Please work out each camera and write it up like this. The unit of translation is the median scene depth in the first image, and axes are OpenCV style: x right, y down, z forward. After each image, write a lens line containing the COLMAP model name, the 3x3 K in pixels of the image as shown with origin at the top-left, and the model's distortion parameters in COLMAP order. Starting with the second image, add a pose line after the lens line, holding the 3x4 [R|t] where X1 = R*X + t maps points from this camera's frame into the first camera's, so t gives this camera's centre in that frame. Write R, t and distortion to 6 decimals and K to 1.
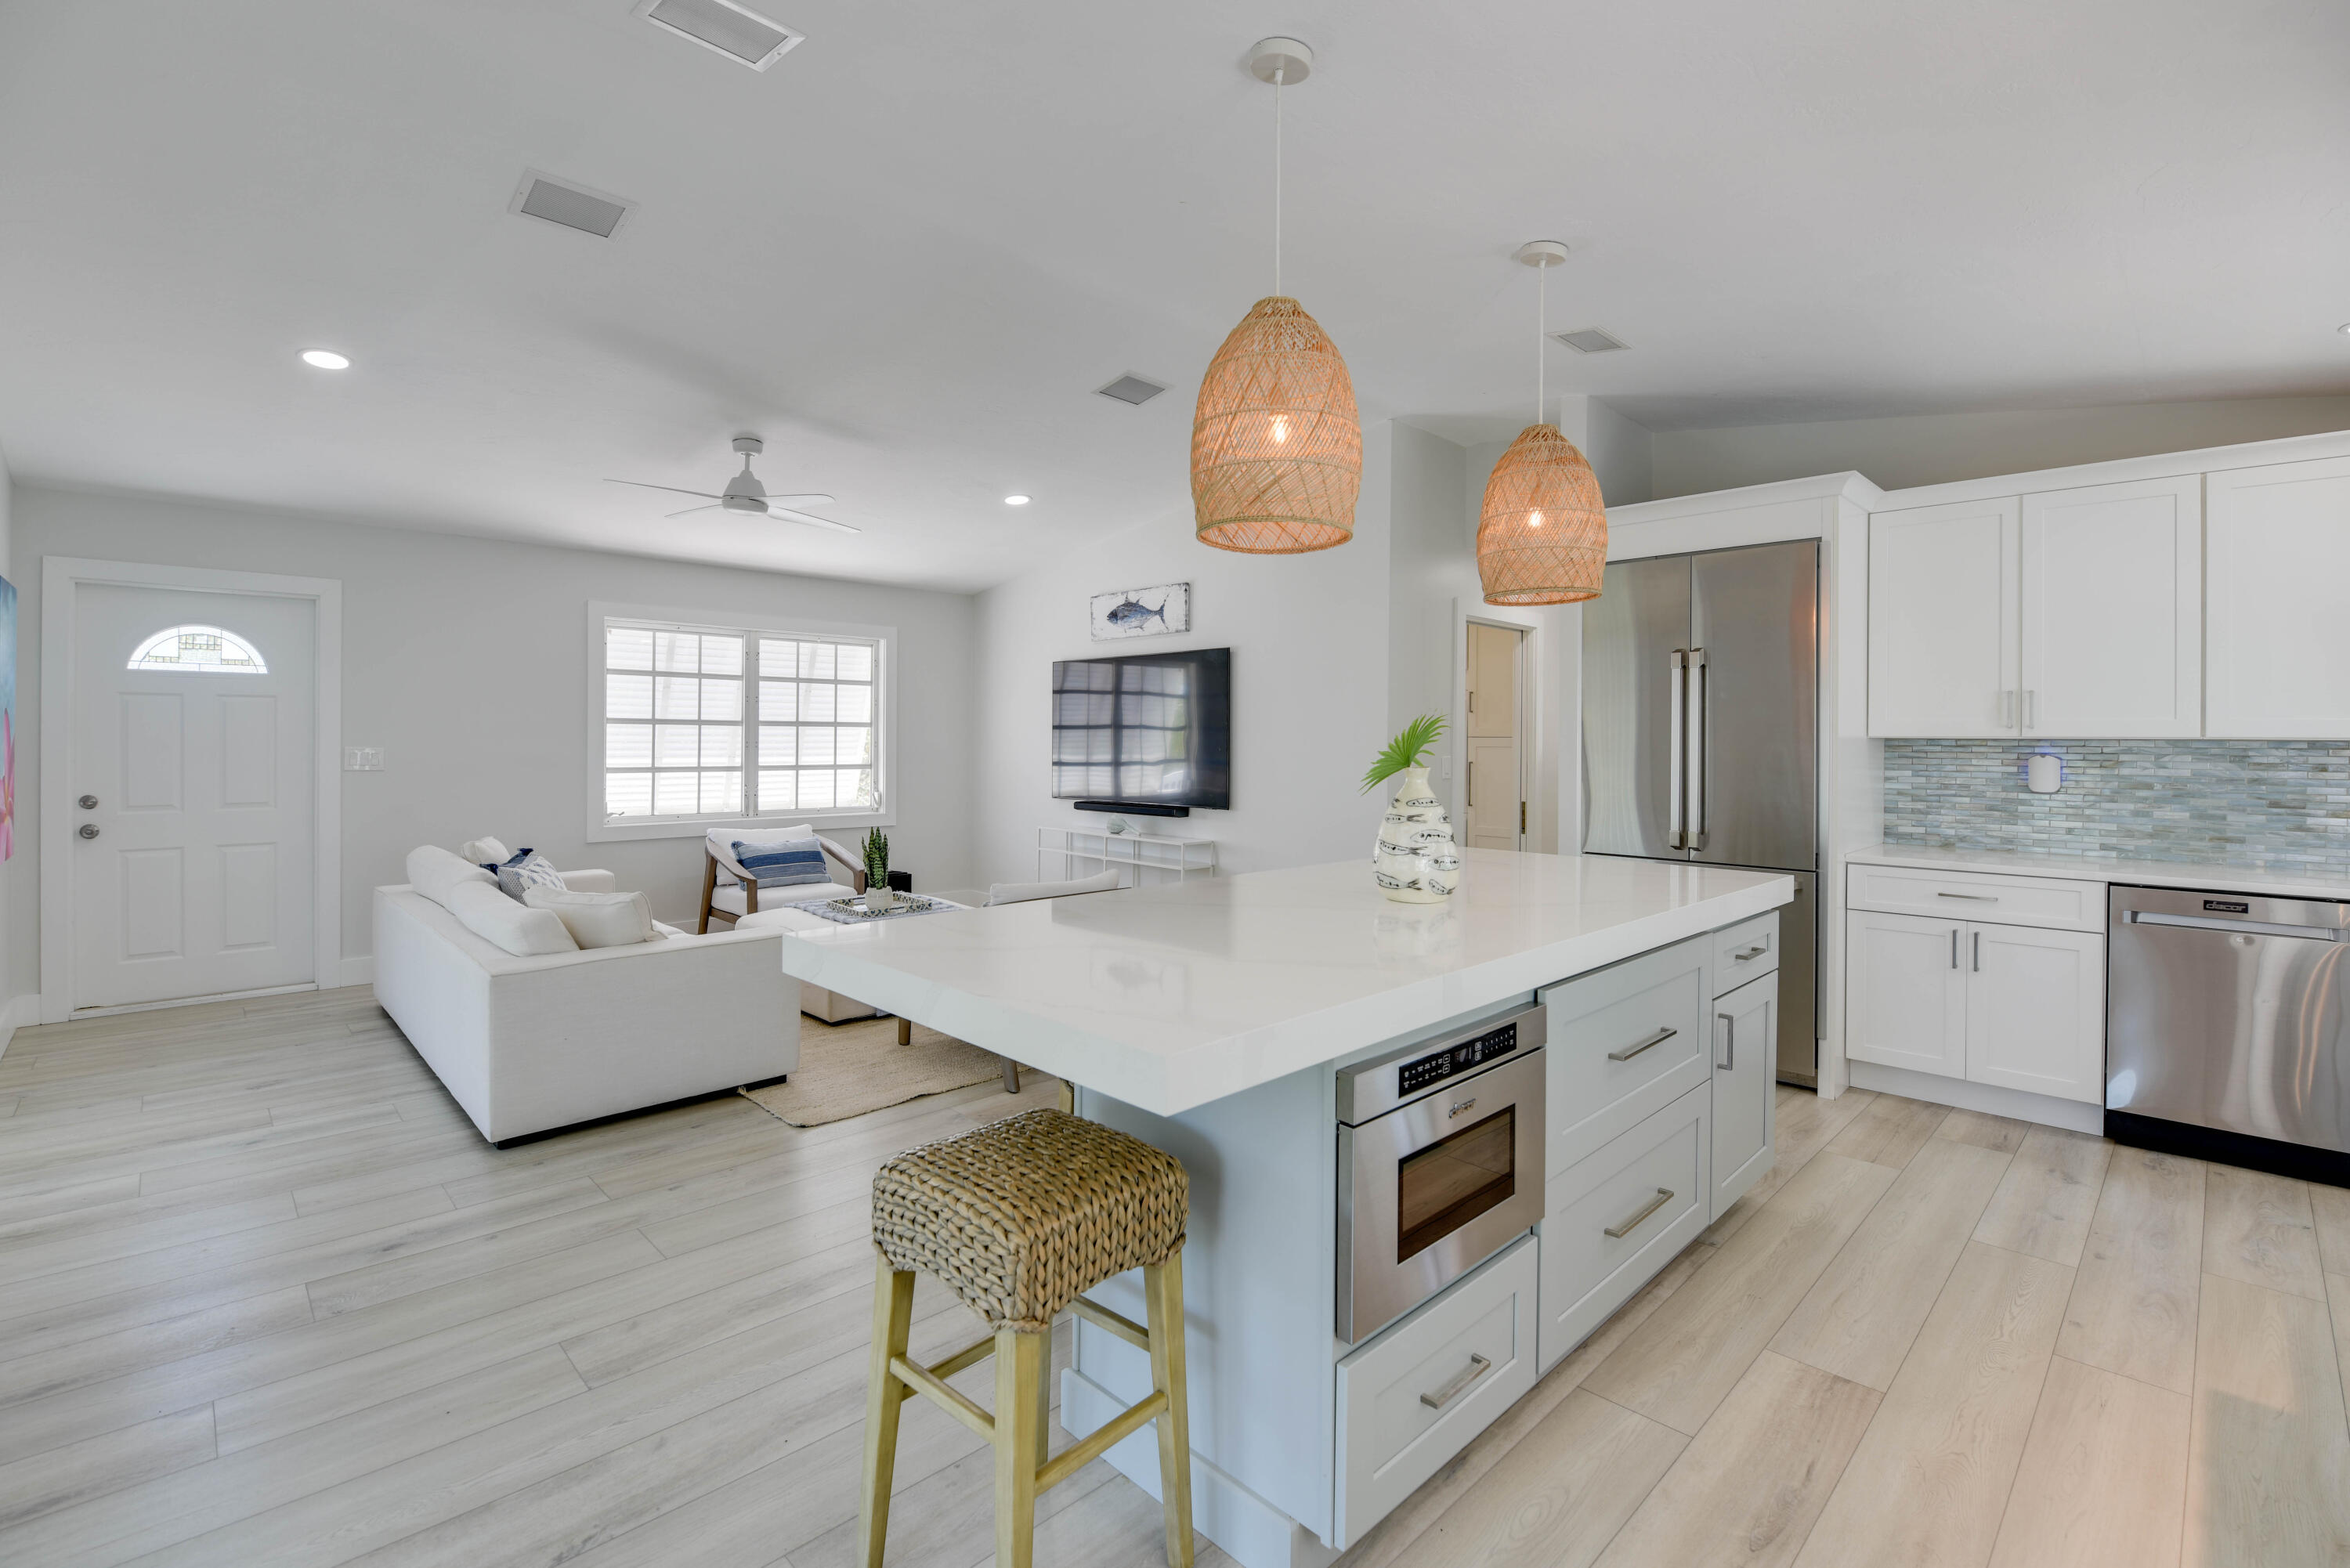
lens RADIAL K [[1047.1, 0, 1163.5], [0, 1047.1, 740.9], [0, 0, 1]] dist [-0.000396, -0.010401]
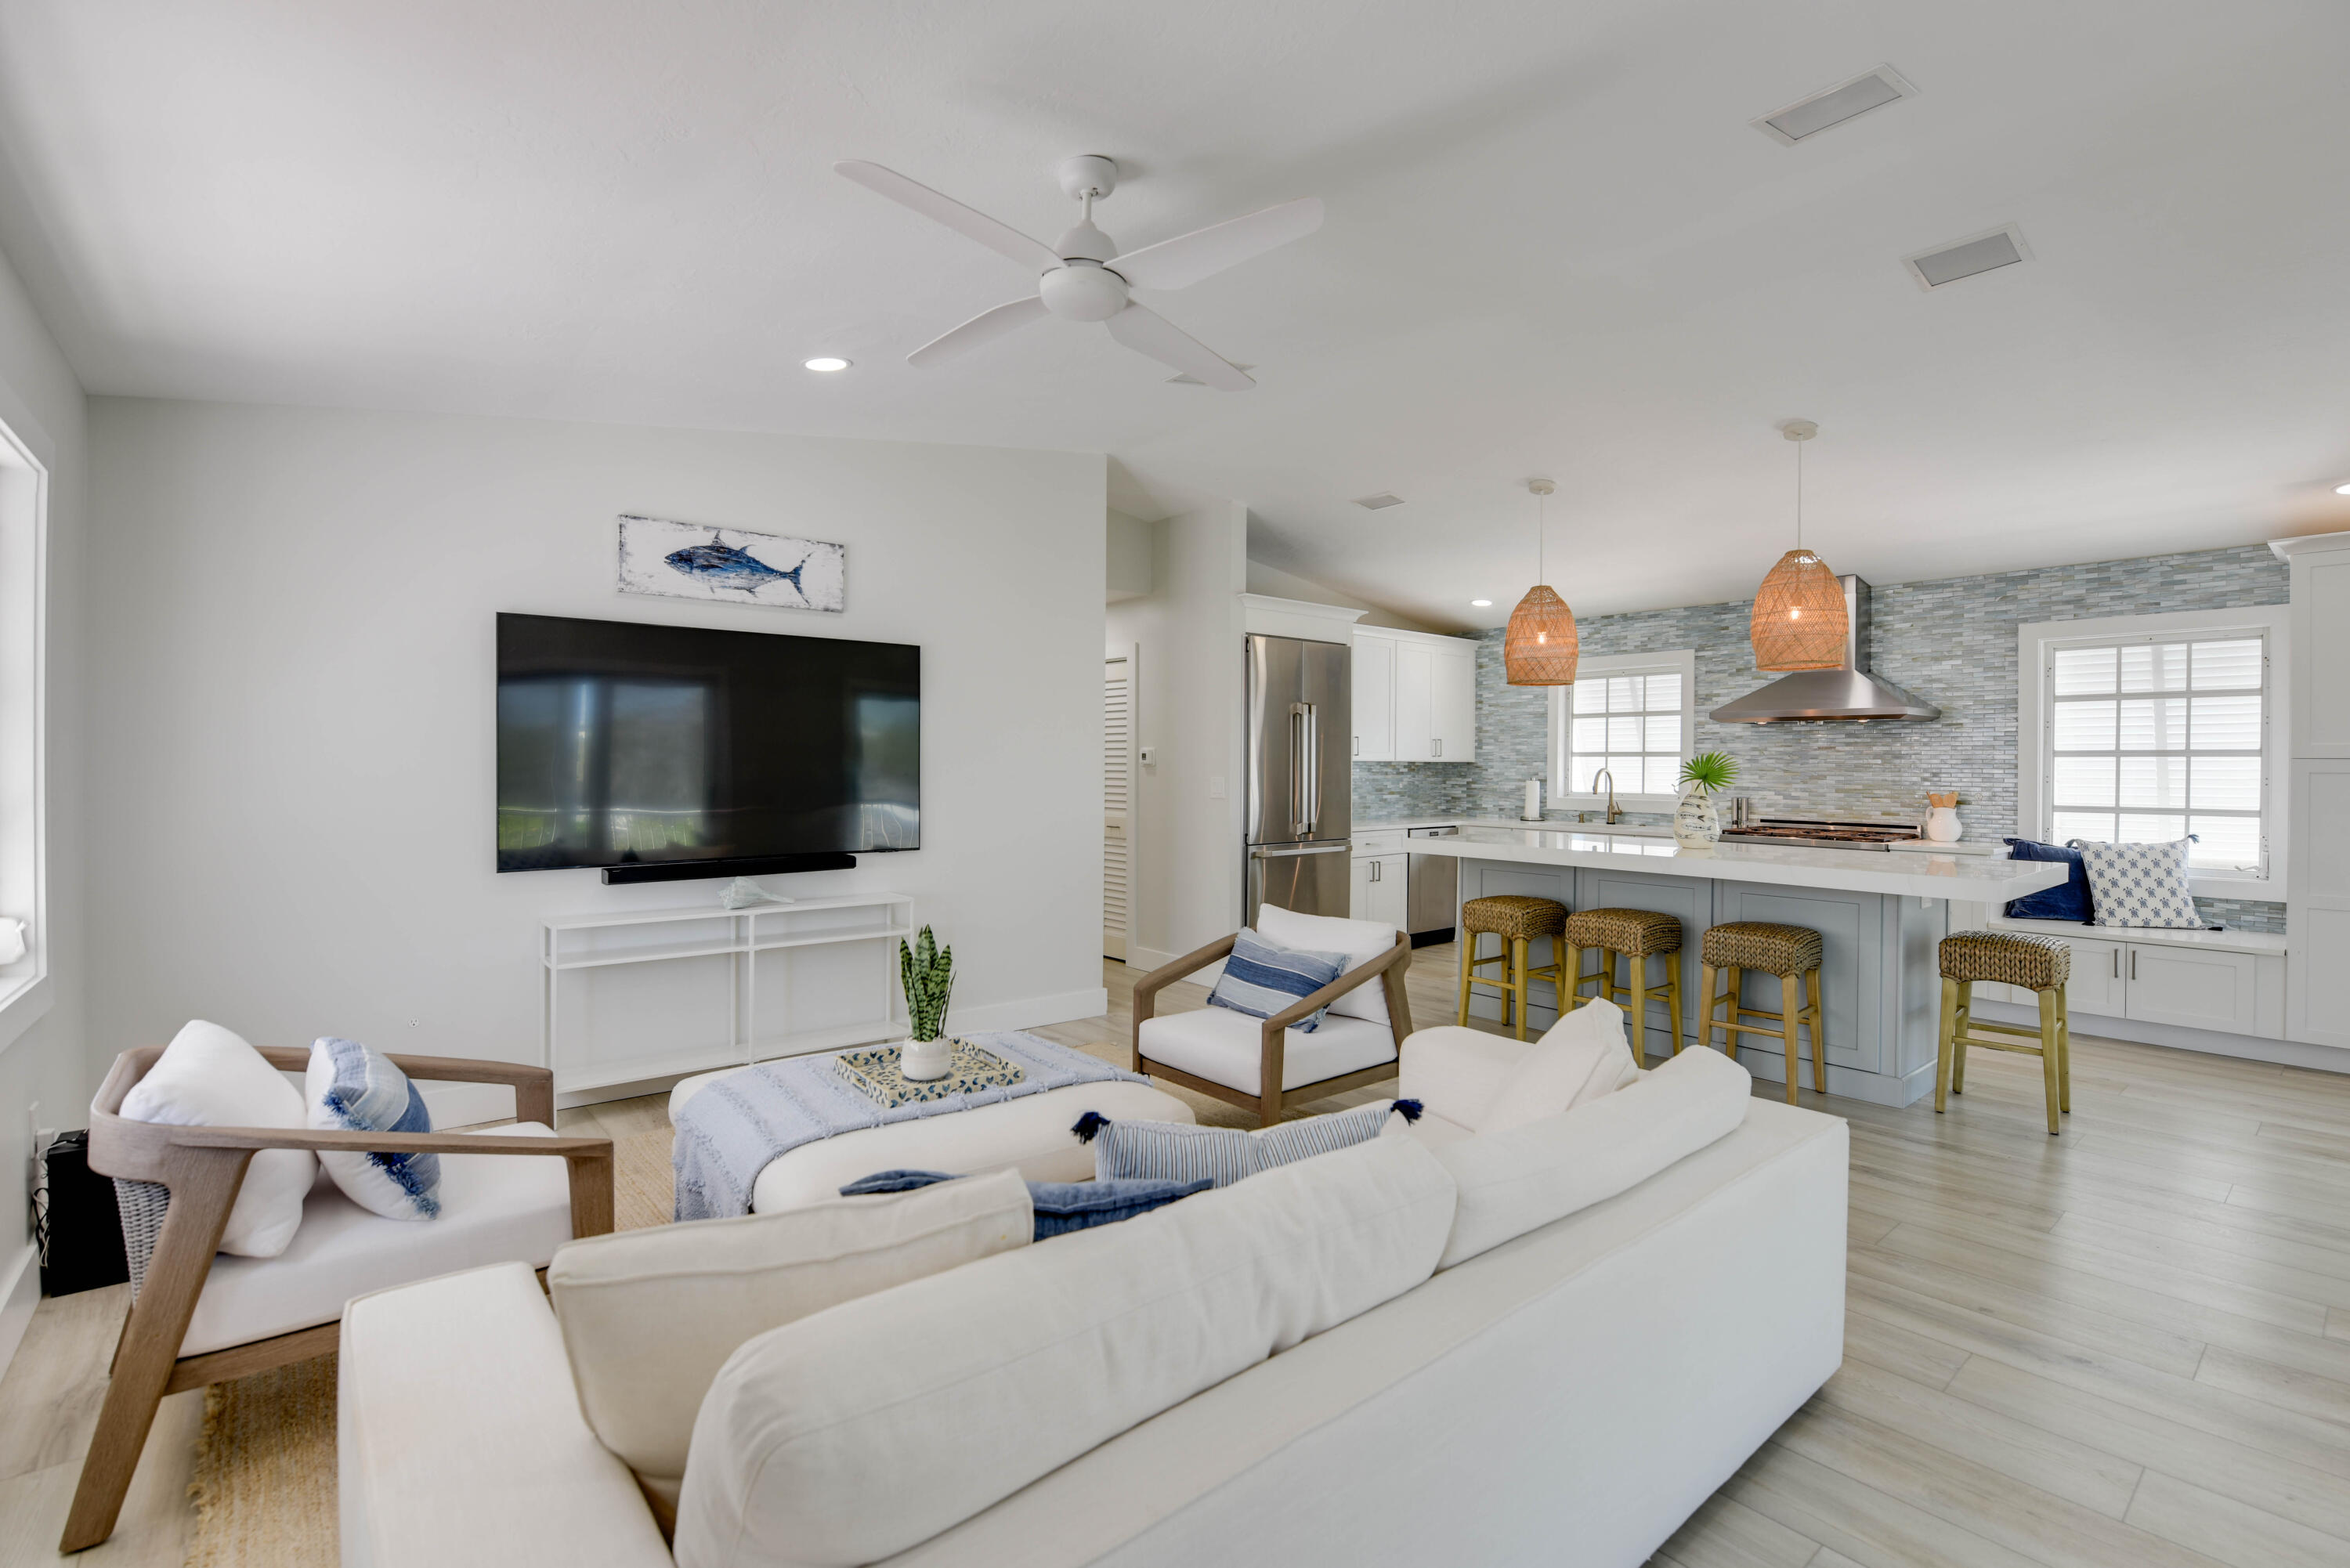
lens RADIAL K [[1057.1, 0, 1183.7], [0, 1057.1, 777.3], [0, 0, 1]] dist [-0.001055, -0.011693]
pose [[0.061229, -0.019282, 0.997937, -1.266897], [-0.004002, 0.999801, 0.019564, -0.010065], [-0.998116, -0.005192, 0.061140, 1.303472]]
